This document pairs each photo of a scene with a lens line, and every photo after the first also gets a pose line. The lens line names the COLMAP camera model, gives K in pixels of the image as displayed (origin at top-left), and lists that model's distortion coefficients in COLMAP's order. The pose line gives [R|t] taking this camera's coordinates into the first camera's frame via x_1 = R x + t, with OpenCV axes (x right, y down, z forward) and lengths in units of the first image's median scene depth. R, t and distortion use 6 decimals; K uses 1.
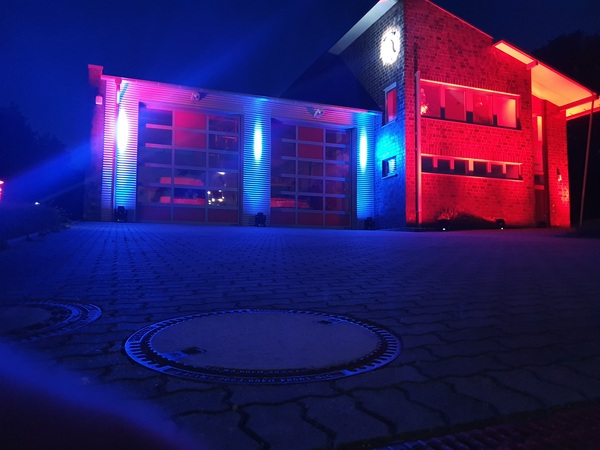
lens RADIAL K [[486.7, 0, 302.0], [0, 486.7, 217.6], [0, 0, 1]] dist [-0.009050, 0.041456]
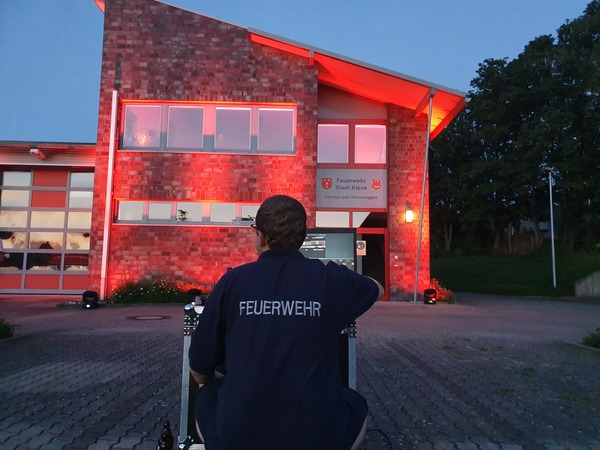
lens RADIAL K [[485.2, 0, 300.0], [0, 485.2, 225.0], [0, 0, 1]] dist [0.006804, -0.002629]
pose [[0.936724, -0.032725, -0.348536, 1.013136], [0.018467, 0.998854, -0.044153, -0.069627], [0.349581, 0.034923, 0.936255, 0.531803]]
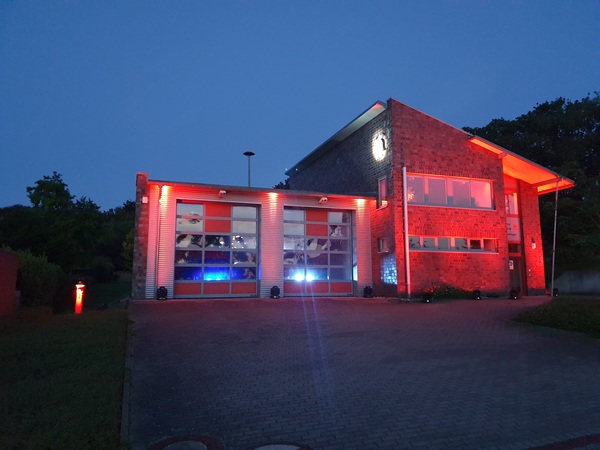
lens RADIAL K [[478.7, 0, 300.0], [0, 478.7, 225.0], [0, 0, 1]] dist [-0.004546, -0.005473]
pose [[0.999357, -0.016909, -0.031612, 0.020814], [0.014980, 0.998067, -0.060310, -0.117369], [0.032571, 0.059798, 0.997679, -0.242034]]
